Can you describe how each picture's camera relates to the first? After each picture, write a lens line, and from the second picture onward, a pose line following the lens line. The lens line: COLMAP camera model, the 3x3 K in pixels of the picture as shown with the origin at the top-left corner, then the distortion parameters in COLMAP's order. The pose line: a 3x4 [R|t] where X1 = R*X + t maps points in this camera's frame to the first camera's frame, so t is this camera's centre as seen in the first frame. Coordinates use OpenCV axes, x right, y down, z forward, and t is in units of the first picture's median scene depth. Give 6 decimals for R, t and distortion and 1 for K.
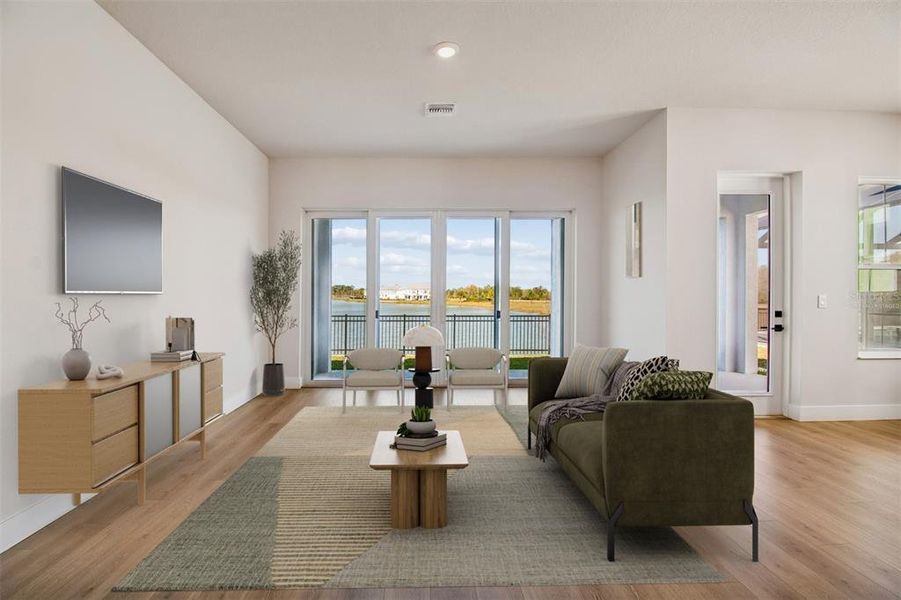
lens RADIAL K [[414.2, 0, 450.4], [0, 414.2, 295.6], [0, 0, 1]] dist [-0.000670, -0.009390]
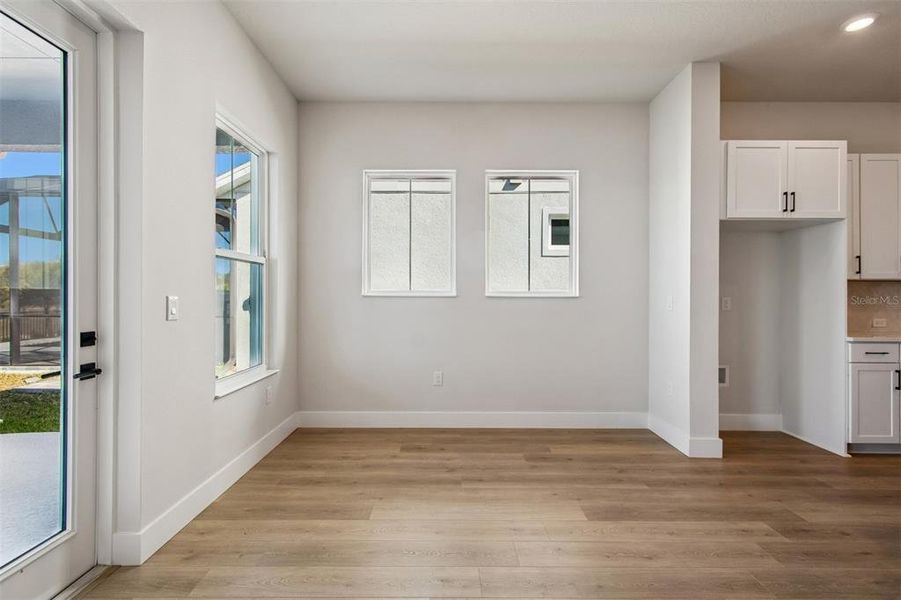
lens RADIAL K [[405.0, 0, 447.8], [0, 405.0, 298.6], [0, 0, 1]] dist [0.000831, 0.000616]
pose [[0.015760, -0.007056, 0.999851, 0.260495], [-0.000533, 0.999975, 0.007066, -0.000784], [-0.999876, -0.000644, 0.015756, 0.427364]]
